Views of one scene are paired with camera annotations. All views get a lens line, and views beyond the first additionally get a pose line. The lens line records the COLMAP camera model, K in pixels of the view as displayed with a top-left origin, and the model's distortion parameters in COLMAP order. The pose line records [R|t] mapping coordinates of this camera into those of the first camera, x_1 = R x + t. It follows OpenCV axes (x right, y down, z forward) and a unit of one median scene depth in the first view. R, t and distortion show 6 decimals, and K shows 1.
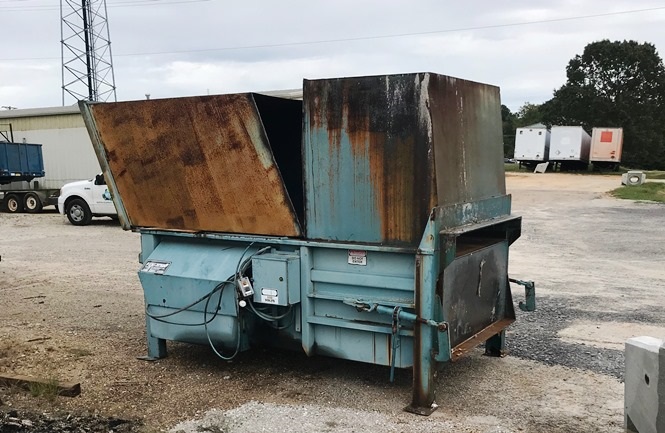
lens RADIAL K [[708.4, 0, 332.5], [0, 708.4, 216.5], [0, 0, 1]] dist [-0.004695, -0.021921]
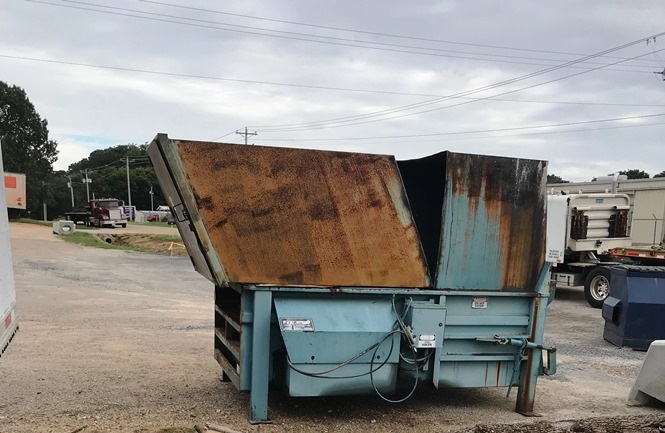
lens RADIAL K [[737.0, 0, 332.3], [0, 737.0, 270.4], [0, 0, 1]] dist [0.006968, -0.012692]
pose [[0.664160, -0.015220, 0.747435, -1.030132], [0.010527, 0.999884, 0.011007, -0.013627], [-0.747516, 0.000557, 0.664244, 0.326603]]
